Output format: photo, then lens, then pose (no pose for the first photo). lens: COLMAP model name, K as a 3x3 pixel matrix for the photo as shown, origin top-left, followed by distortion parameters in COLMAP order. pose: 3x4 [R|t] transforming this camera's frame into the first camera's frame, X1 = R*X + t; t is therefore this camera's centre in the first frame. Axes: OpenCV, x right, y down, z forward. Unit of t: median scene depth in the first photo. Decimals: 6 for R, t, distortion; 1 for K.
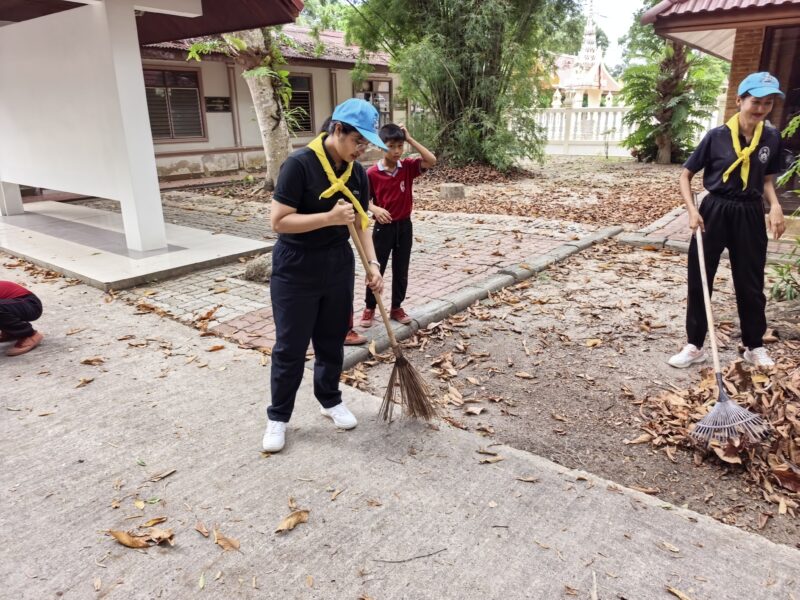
lens RADIAL K [[576.5, 0, 400.7], [0, 576.5, 300.1], [0, 0, 1]] dist [0.000868, -0.003627]
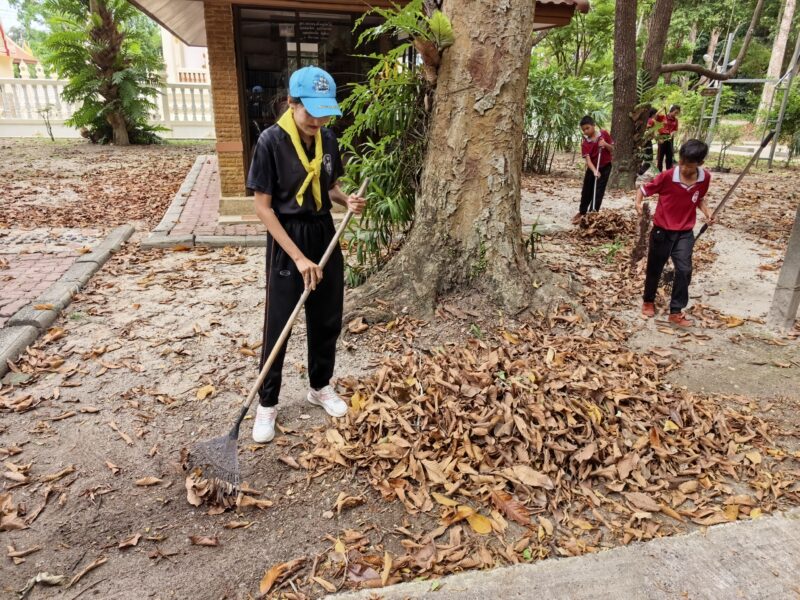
lens RADIAL K [[576.5, 0, 396.6], [0, 576.5, 304.2], [0, 0, 1]] dist [0.000868, -0.003627]
pose [[0.624039, -0.240524, 0.743453, -0.039813], [0.206504, 0.968384, 0.139959, -0.069850], [-0.753612, 0.066186, 0.653979, 0.204846]]
